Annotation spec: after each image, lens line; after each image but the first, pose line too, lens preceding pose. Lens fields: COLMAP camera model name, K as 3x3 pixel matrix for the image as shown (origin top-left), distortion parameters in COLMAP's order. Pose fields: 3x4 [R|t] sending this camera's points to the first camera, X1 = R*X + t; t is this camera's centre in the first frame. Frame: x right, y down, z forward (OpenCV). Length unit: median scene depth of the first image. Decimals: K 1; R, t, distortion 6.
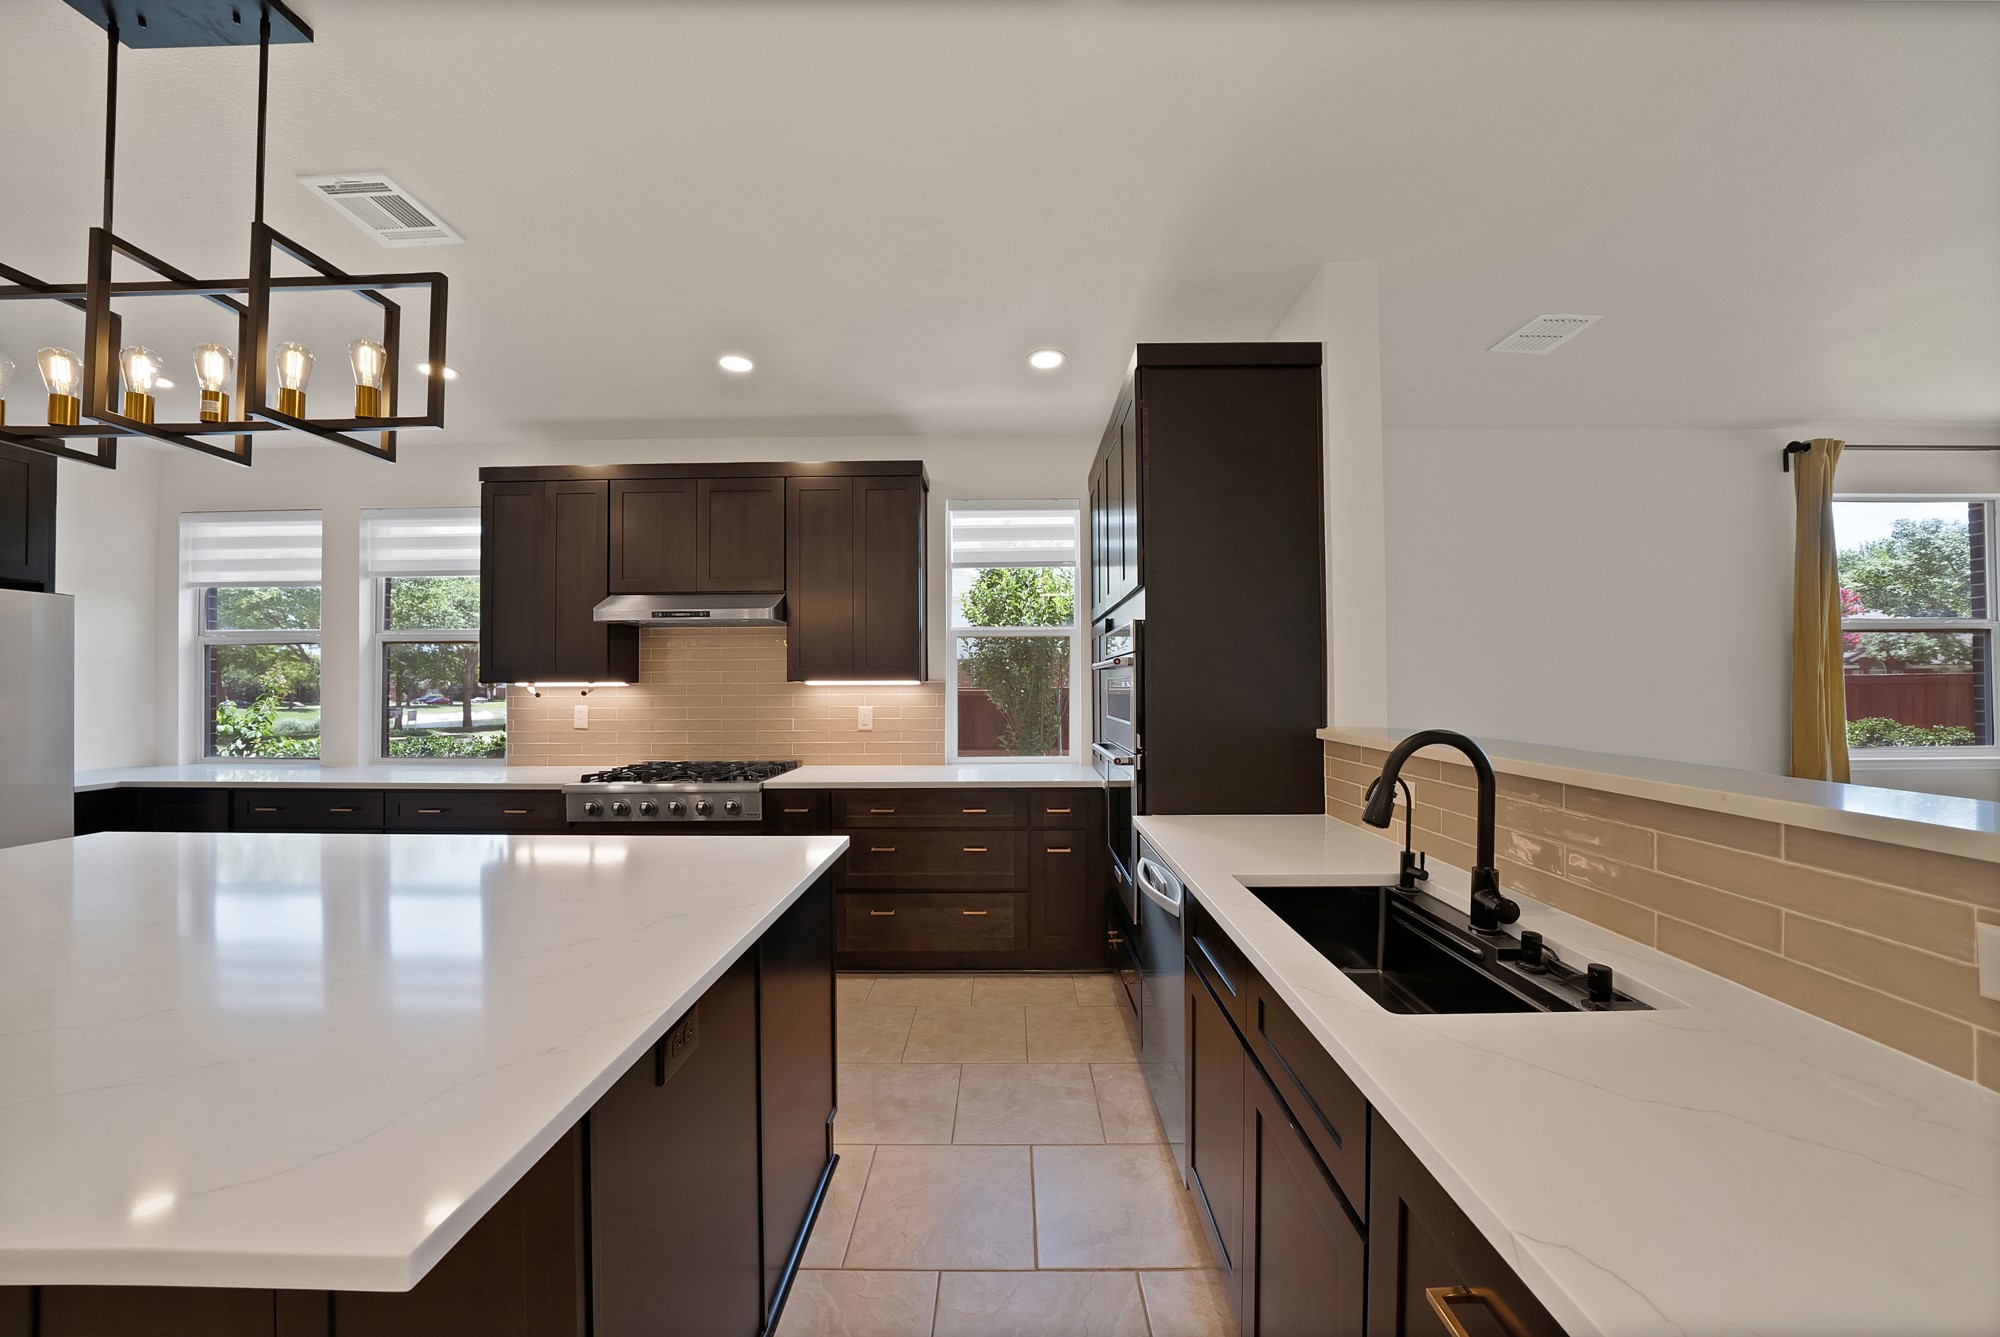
lens RADIAL K [[712.4, 0, 1007.5], [0, 712.4, 677.1], [0, 0, 1]] dist [-0.040904, 0.006239]
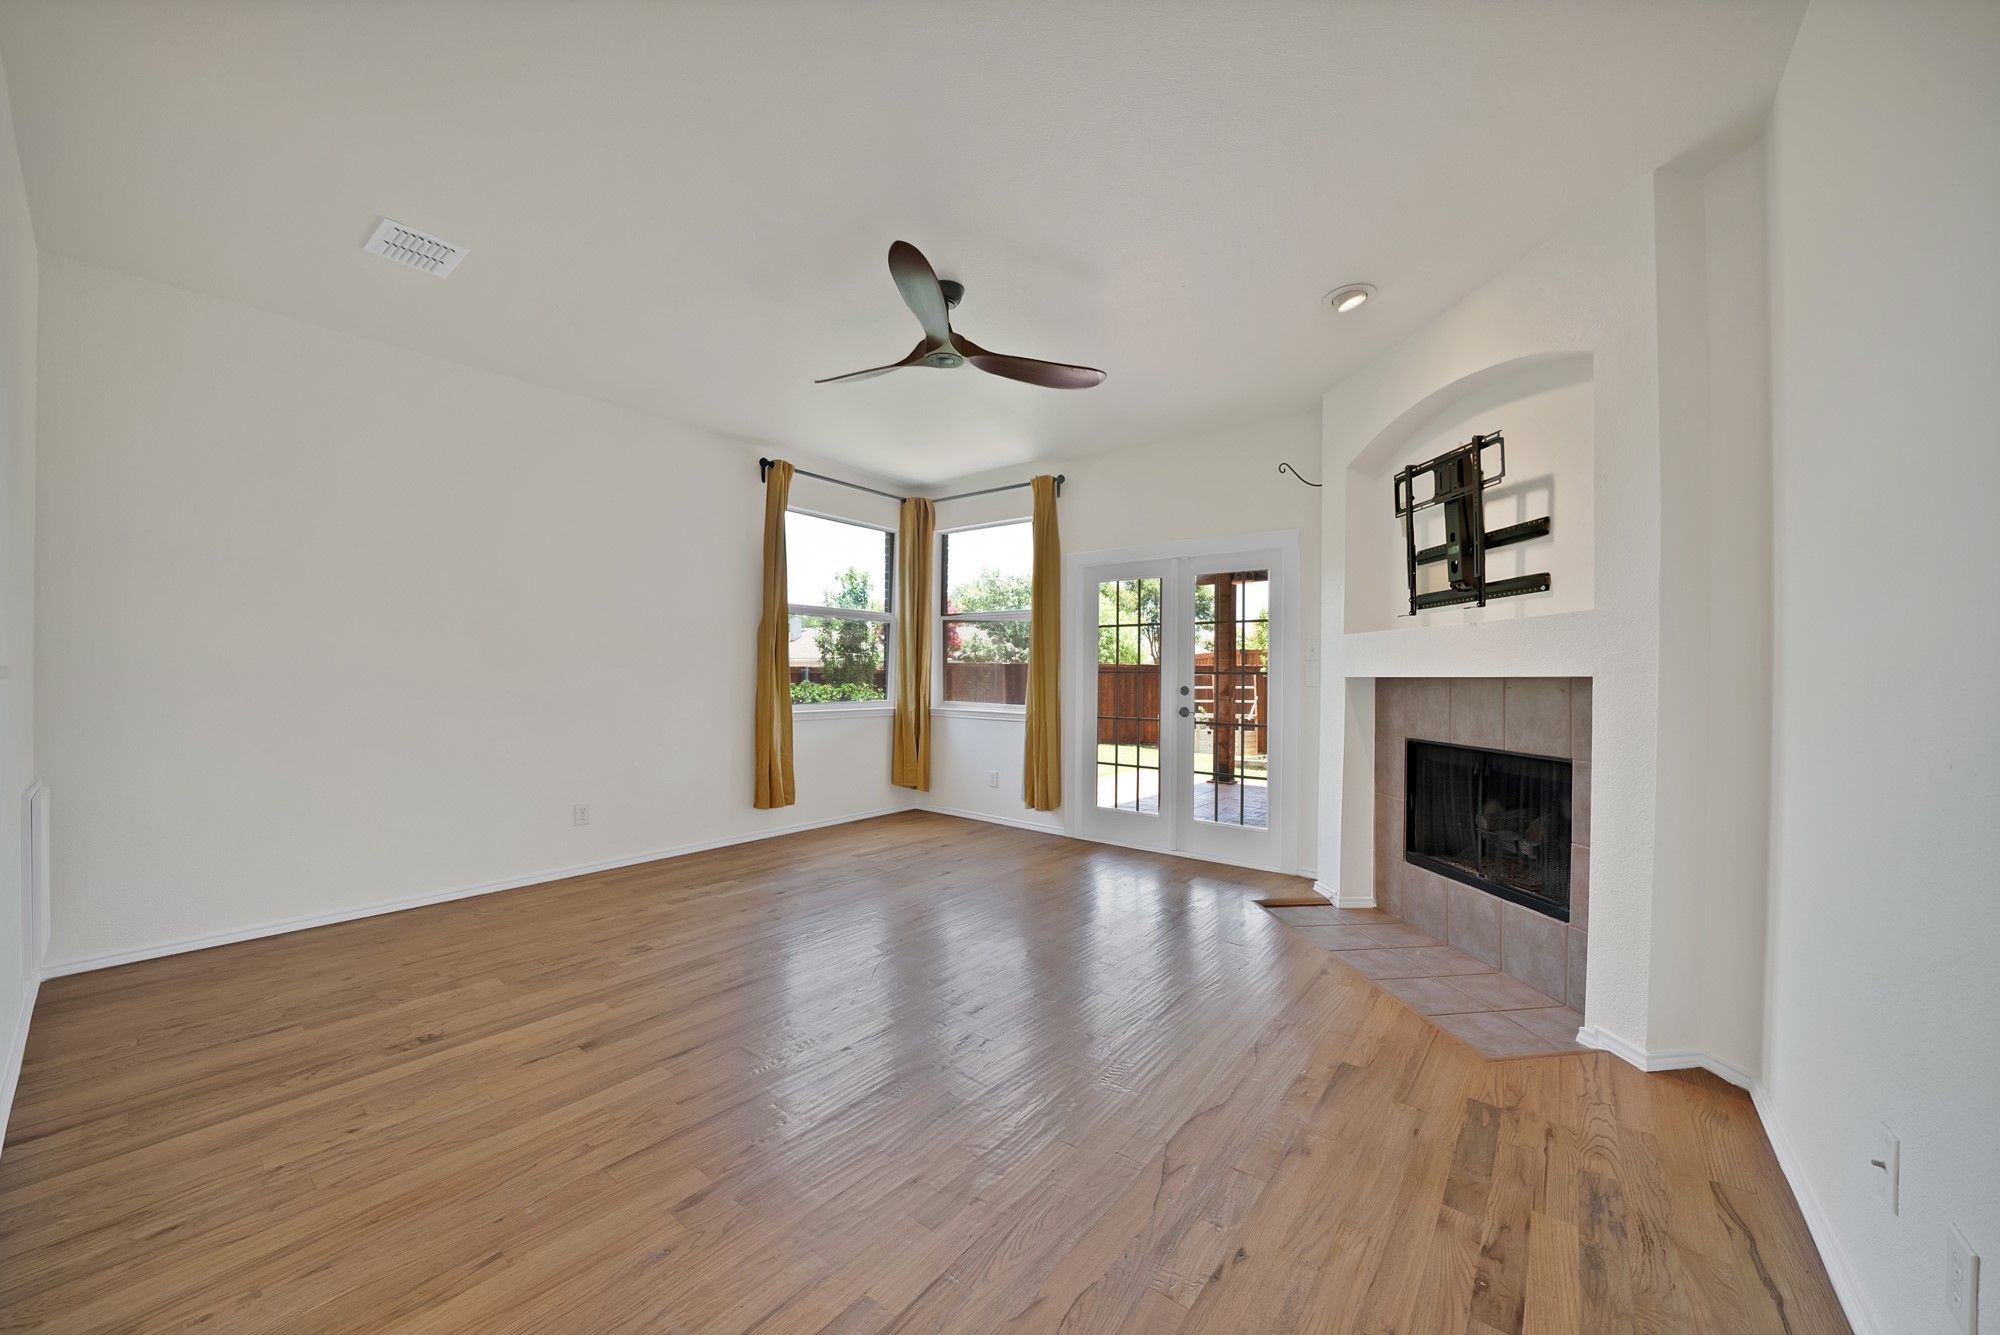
lens RADIAL K [[714.6, 0, 1005.7], [0, 714.6, 668.8], [0, 0, 1]] dist [-0.025682, 0.002856]
pose [[0.605944, 0.017627, 0.795312, 0.397299], [-0.022329, 0.999737, -0.005146, 0.036779], [-0.795194, -0.014640, 0.606179, -0.149514]]
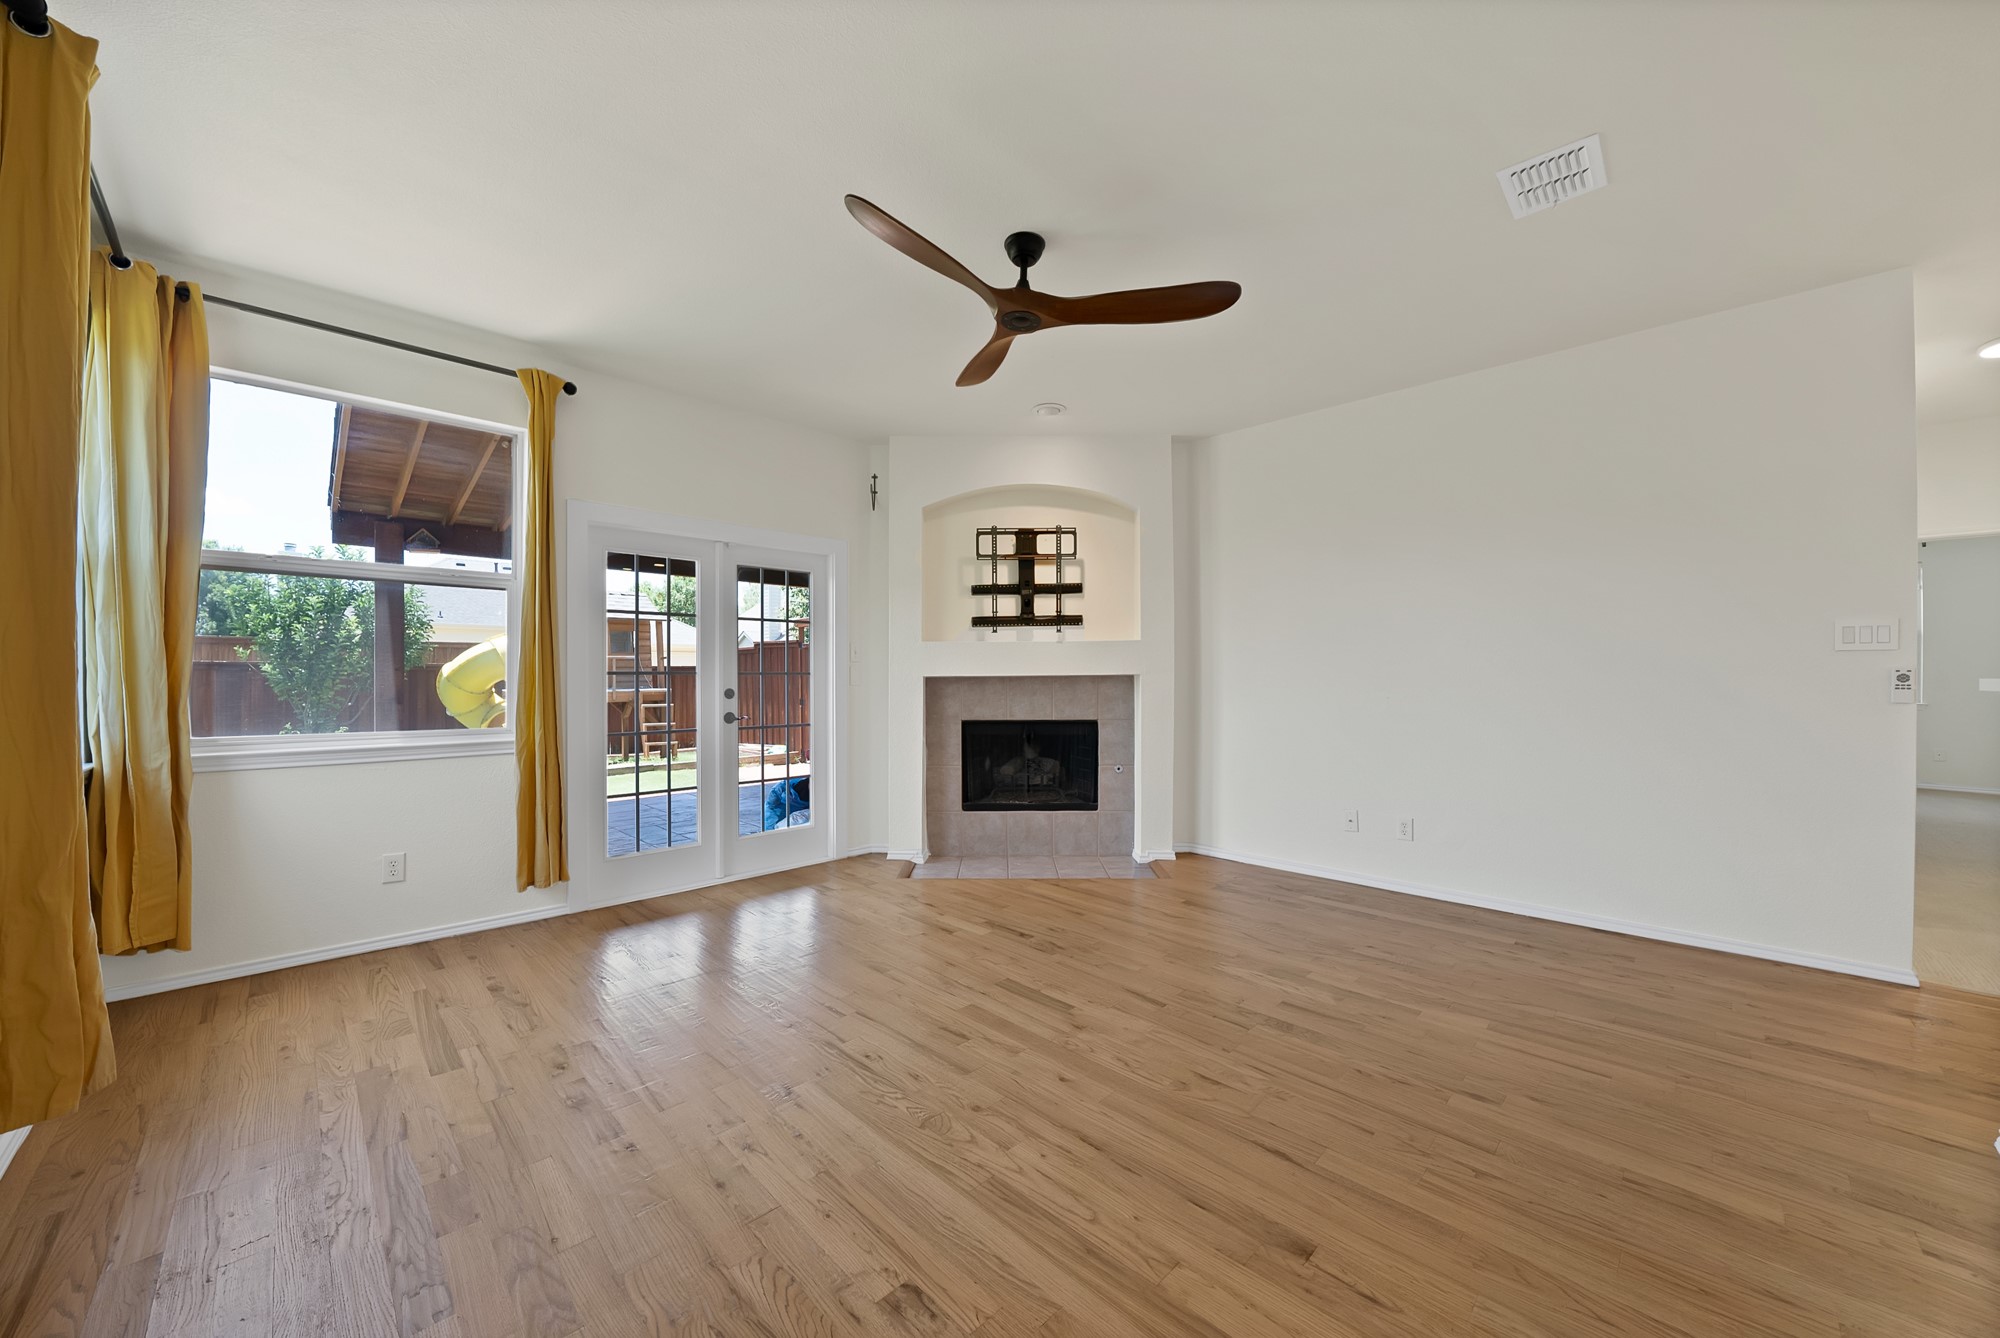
lens RADIAL K [[728.5, 0, 991.6], [0, 728.5, 674.6], [0, 0, 1]] dist [-0.024554, 0.002479]
pose [[-0.706615, 0.007402, 0.707560, 0.500224], [-0.002344, 0.999915, -0.012802, 0.045553], [-0.707594, -0.010704, -0.706538, 0.895133]]
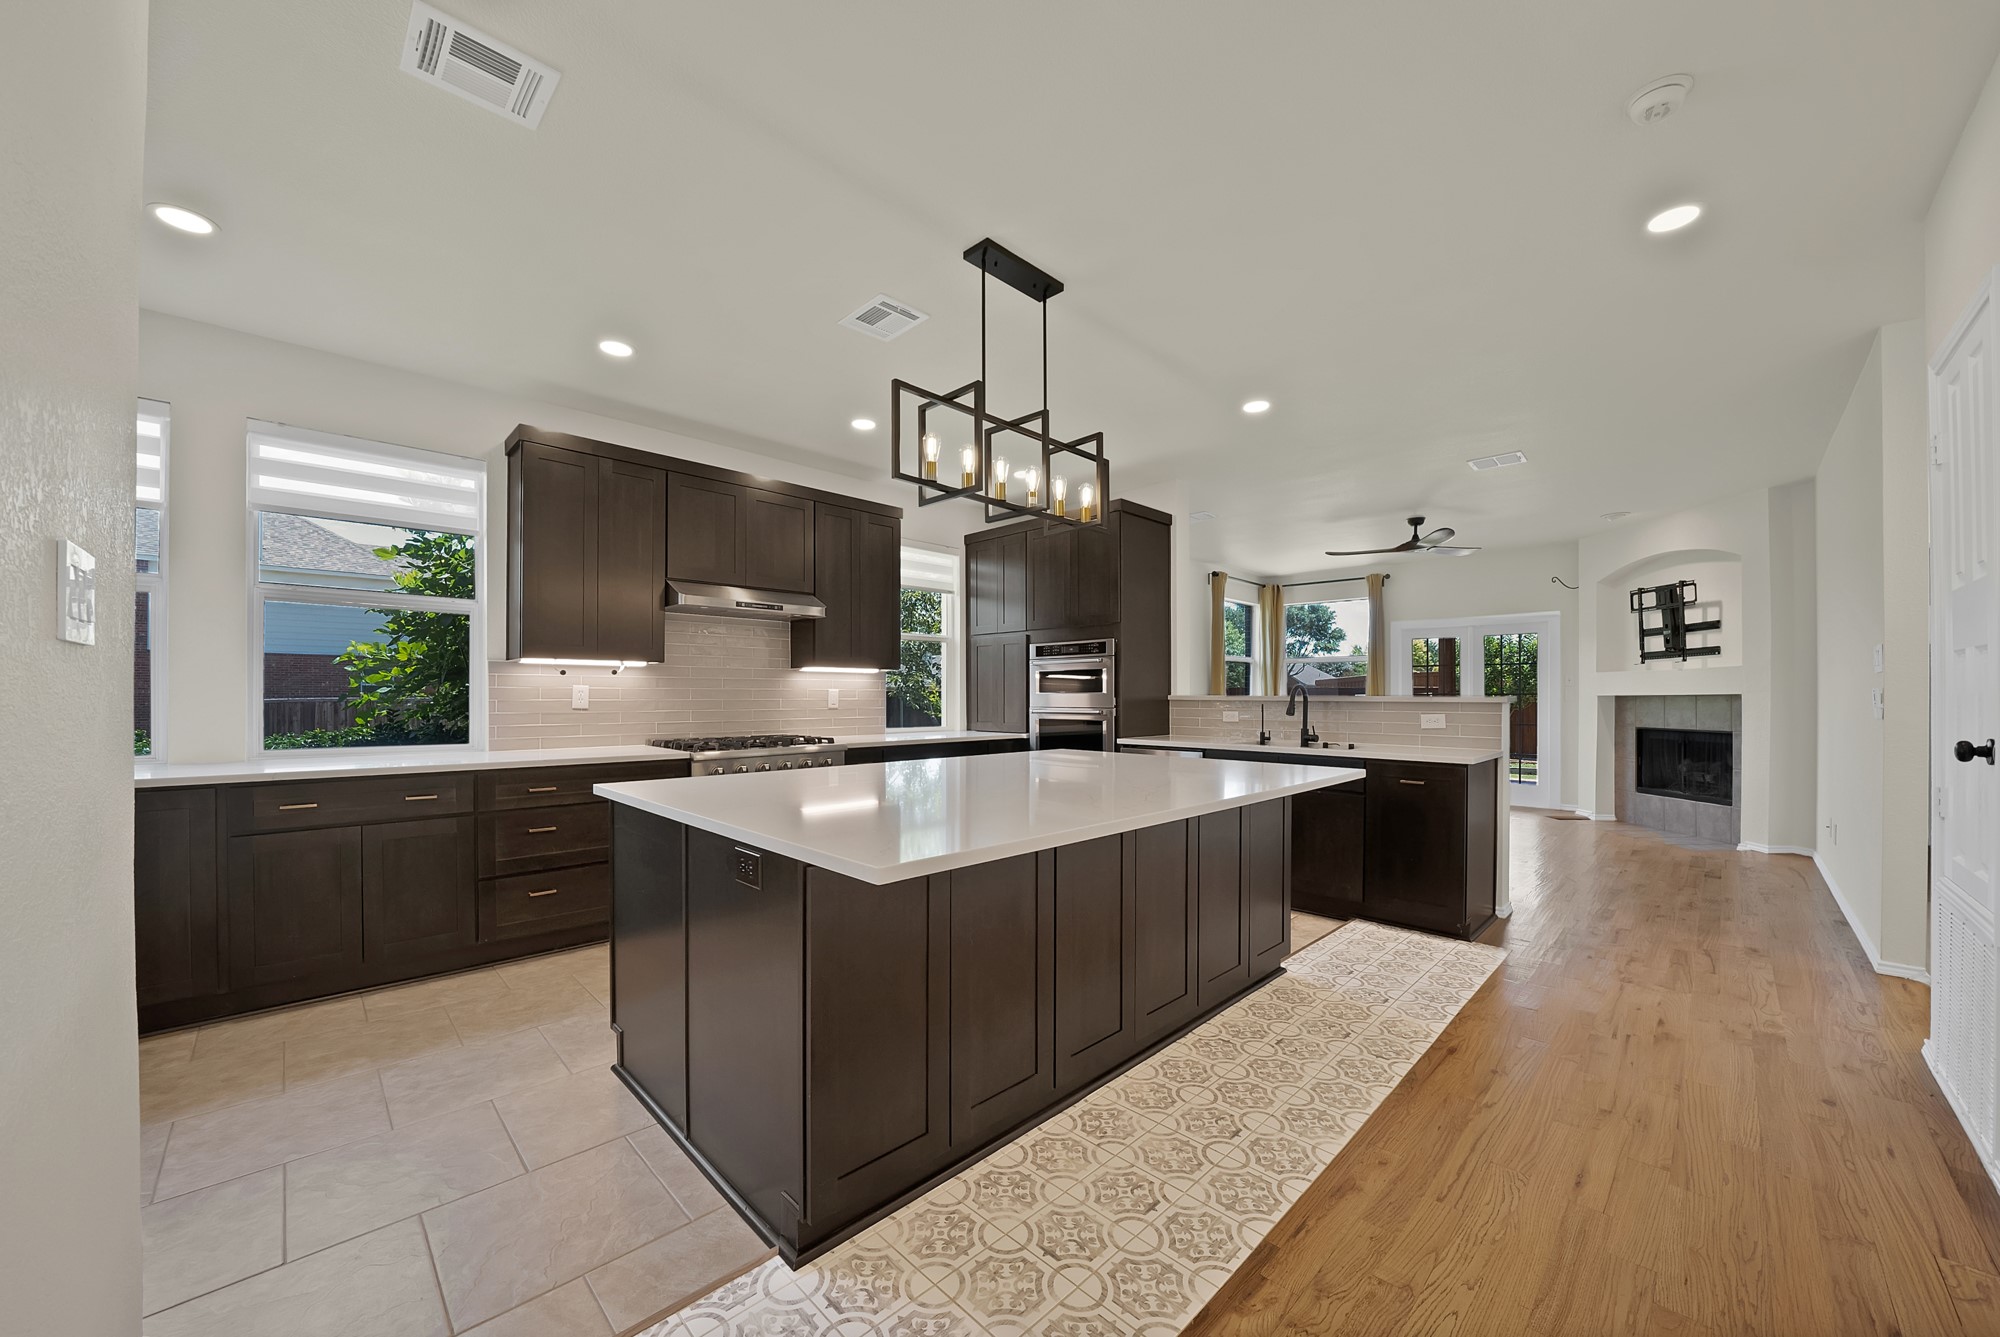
lens RADIAL K [[733.7, 0, 1007.8], [0, 733.7, 692.1], [0, 0, 1]] dist [-0.013111, -0.000127]
pose [[0.691252, 0.009548, 0.722550, -0.954742], [-0.012509, 0.999921, -0.001246, 0.045328], [-0.722505, -0.008177, 0.691317, -0.123577]]
